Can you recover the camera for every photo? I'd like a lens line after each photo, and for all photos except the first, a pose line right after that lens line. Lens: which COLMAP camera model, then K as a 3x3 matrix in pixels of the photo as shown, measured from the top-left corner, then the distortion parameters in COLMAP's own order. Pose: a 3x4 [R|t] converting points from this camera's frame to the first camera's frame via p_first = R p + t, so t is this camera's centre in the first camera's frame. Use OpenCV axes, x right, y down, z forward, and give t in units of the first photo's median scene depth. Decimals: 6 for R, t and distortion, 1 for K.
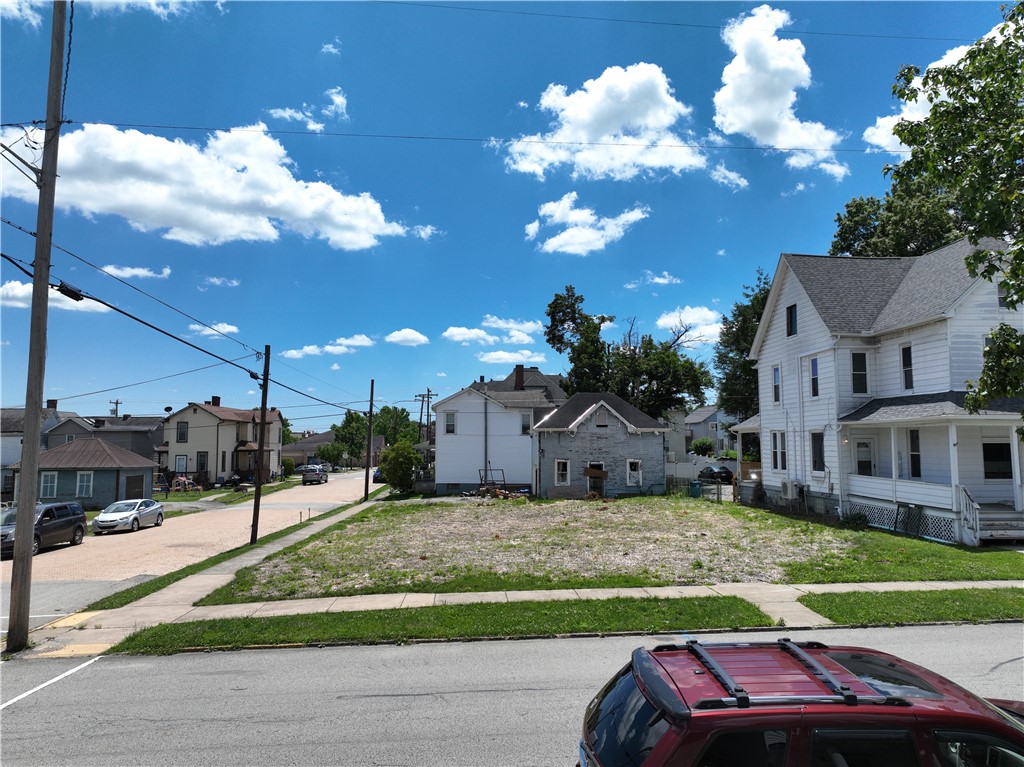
lens RADIAL K [[739.2, 0, 512.0], [0, 739.2, 383.5], [0, 0, 1]] dist [0.007975, 0.000156]
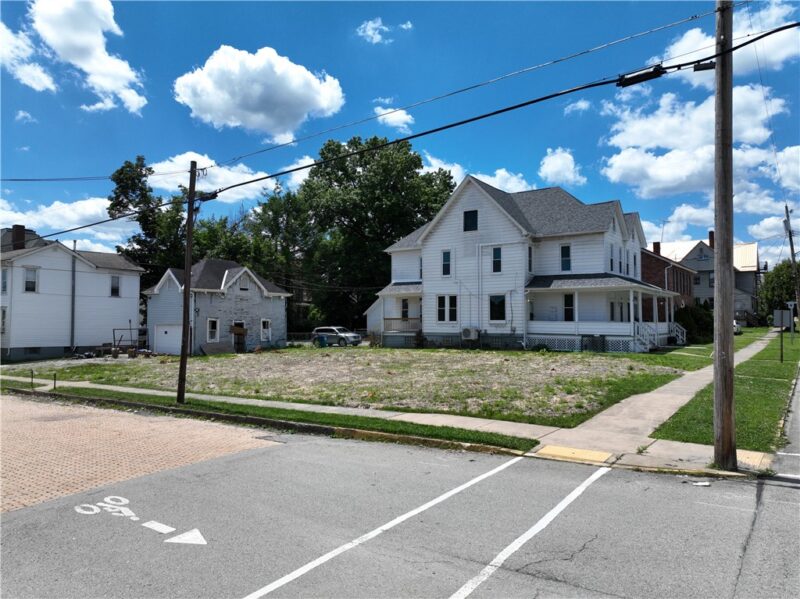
lens RADIAL K [[577.5, 0, 400.0], [0, 577.5, 299.5], [0, 0, 1]] dist [0.007975, 0.000156]
pose [[0.625111, 0.034657, 0.779766, -0.427922], [-0.065879, 0.997792, 0.008466, 0.050573], [-0.777751, -0.056663, 0.626013, 0.259869]]
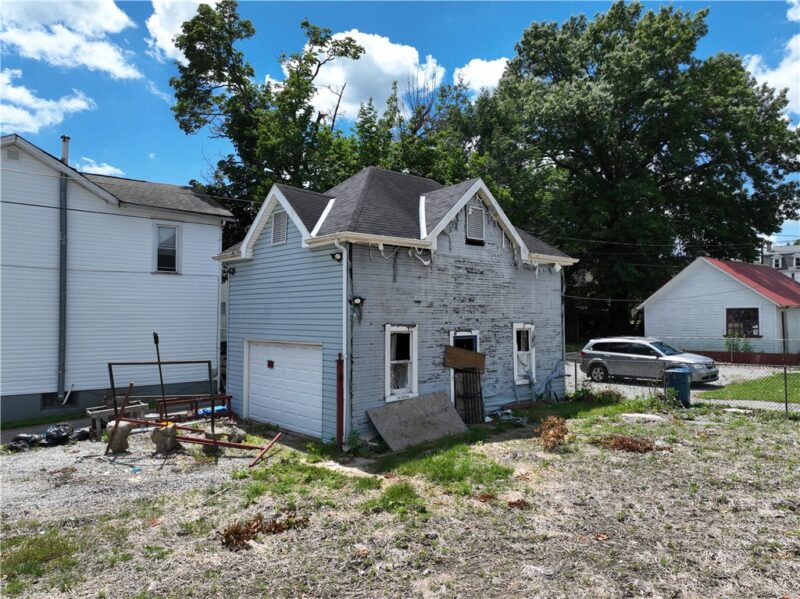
lens RADIAL K [[577.5, 0, 400.0], [0, 577.5, 299.5], [0, 0, 1]] dist [0.007975, 0.000156]
pose [[0.770866, 0.017090, 0.636768, -0.113192], [-0.051997, 0.997992, 0.036162, 0.080550], [-0.634871, -0.060987, 0.770207, 0.792724]]
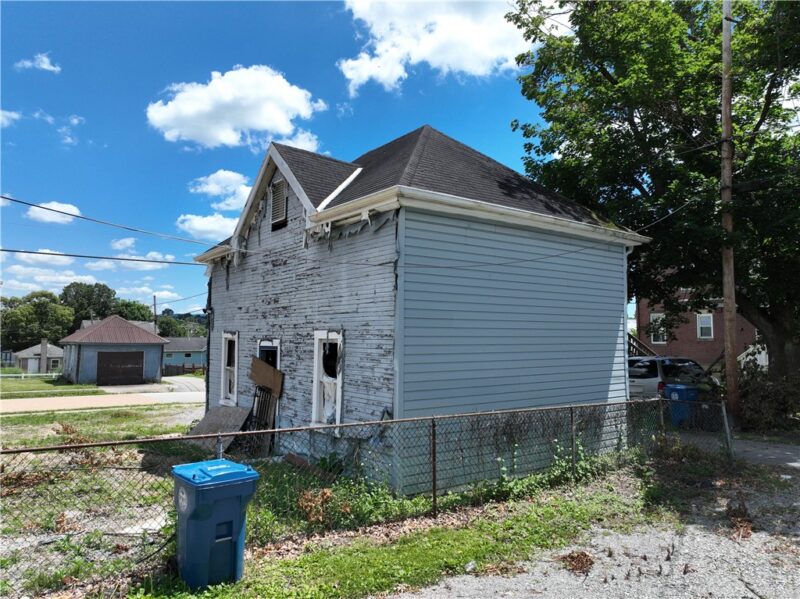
lens RADIAL K [[577.5, 0, 400.0], [0, 577.5, 299.5], [0, 0, 1]] dist [0.007975, 0.000156]
pose [[0.568351, -0.052092, -0.821136, 0.354452], [0.065720, 0.997679, -0.017804, 0.097723], [0.820157, -0.043846, 0.570455, 0.915830]]
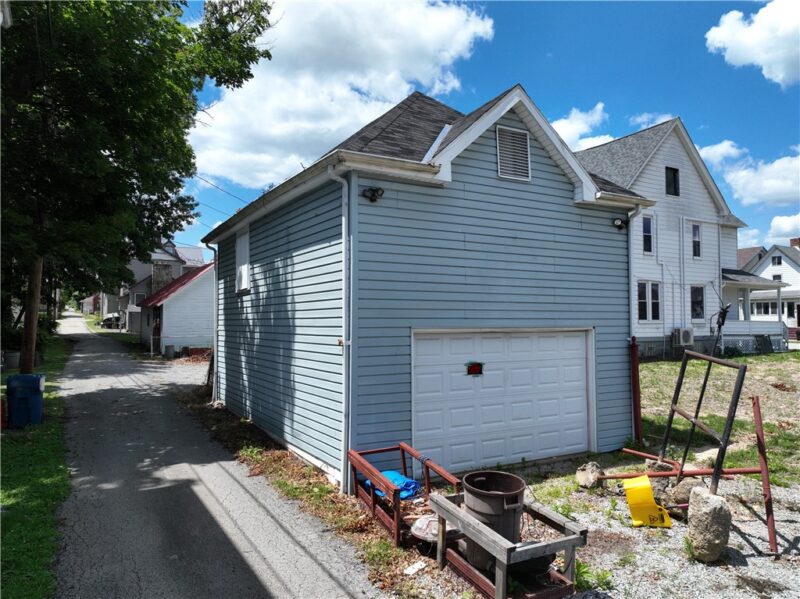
lens RADIAL K [[577.5, 0, 400.0], [0, 577.5, 299.5], [0, 0, 1]] dist [0.007975, 0.000156]
pose [[-0.464116, 0.037854, 0.884965, -0.124299], [-0.070192, 0.994373, -0.079345, 0.126051], [-0.882989, -0.098943, -0.458847, 1.198936]]
